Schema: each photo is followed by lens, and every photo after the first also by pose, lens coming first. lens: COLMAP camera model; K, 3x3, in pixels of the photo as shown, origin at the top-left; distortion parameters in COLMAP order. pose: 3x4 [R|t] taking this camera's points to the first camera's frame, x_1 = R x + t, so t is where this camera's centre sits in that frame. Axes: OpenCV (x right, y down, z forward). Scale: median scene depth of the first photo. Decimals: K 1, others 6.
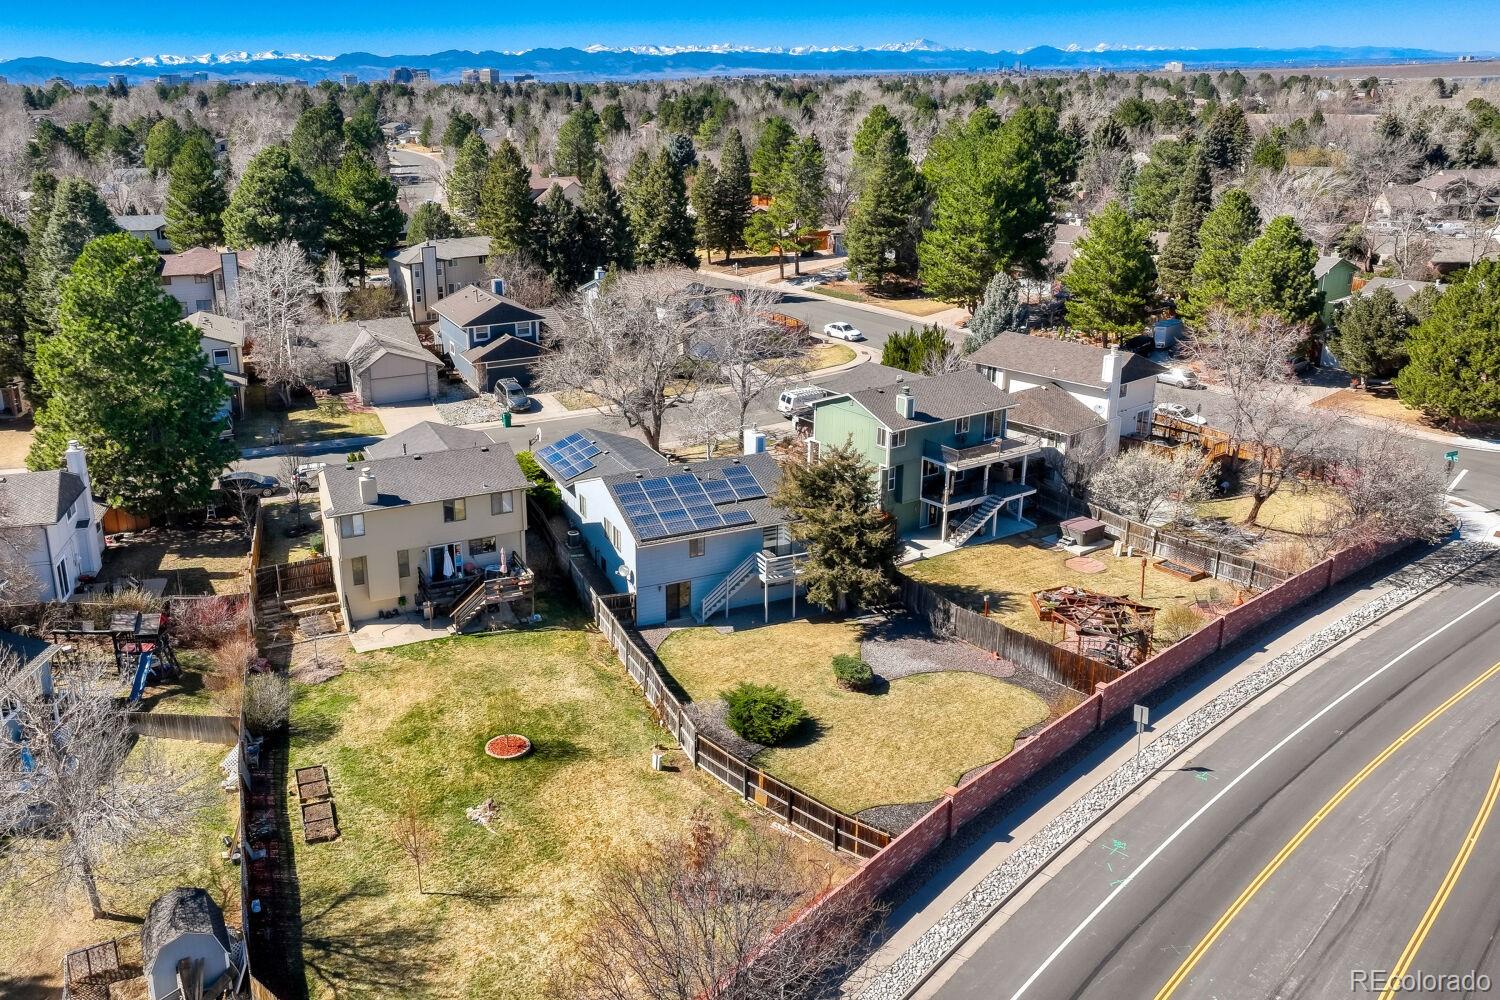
lens RADIAL K [[1240.4, 0, 740.1], [0, 1240.4, 512.5], [0, 0, 1]] dist [0.023363, 0.009267]
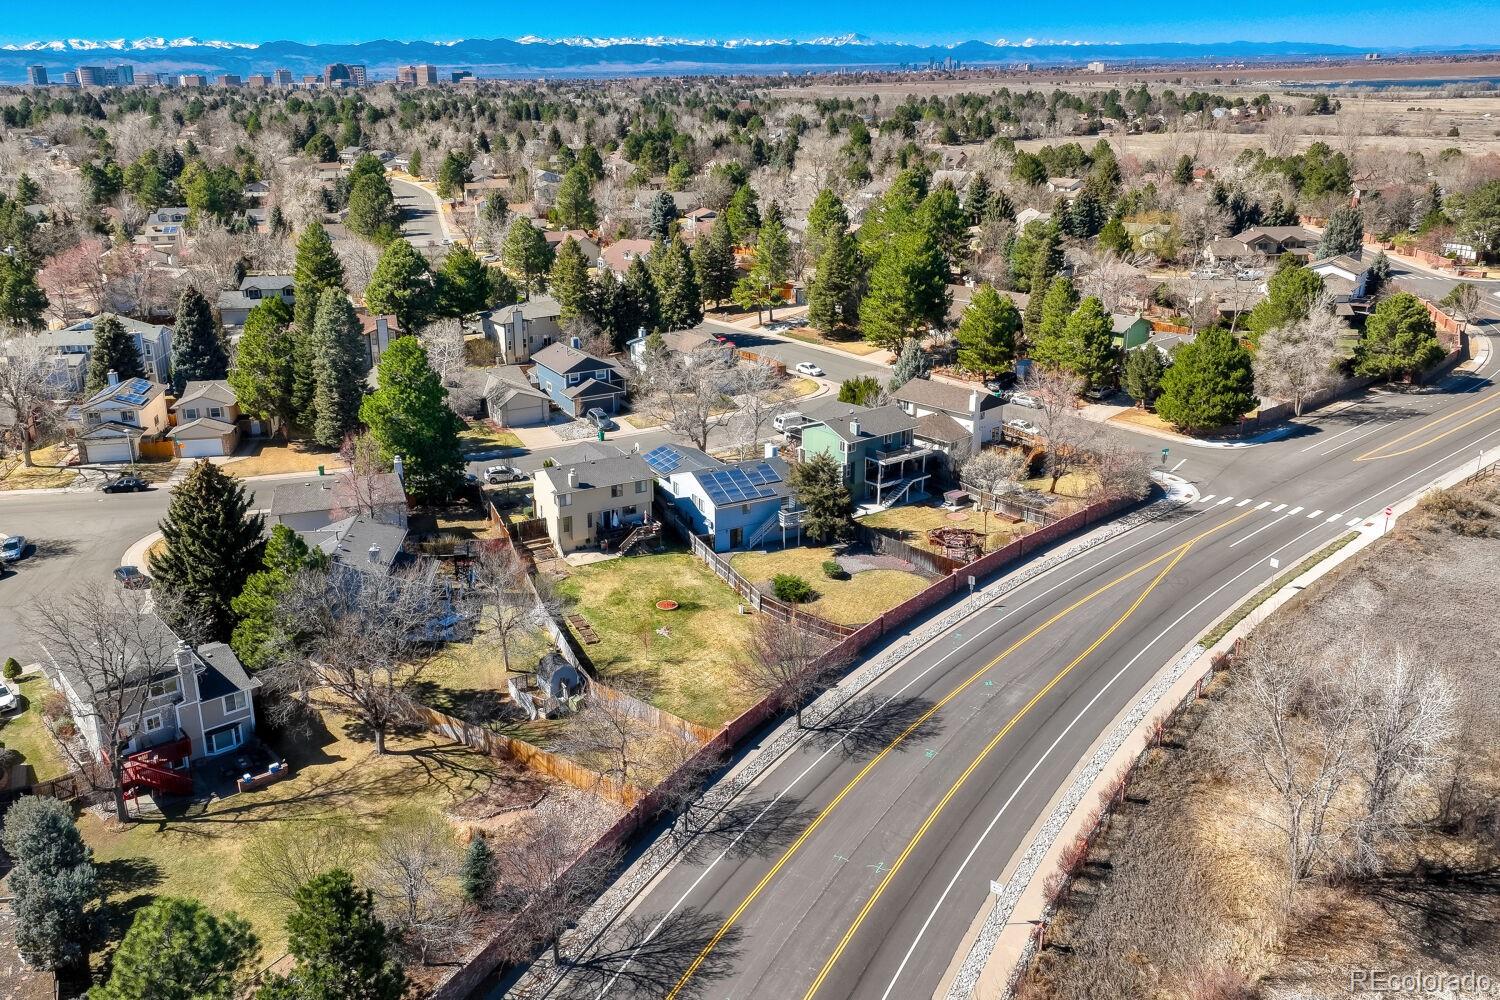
lens RADIAL K [[1230.3, 0, 750.0], [0, 1230.3, 500.0], [0, 0, 1]] dist [0.040613, -0.005954]
pose [[0.998372, -0.017292, 0.054347, -0.108630], [0.017416, 0.999847, -0.001813, 0.015486], [-0.054307, 0.002756, 0.998520, -0.707016]]
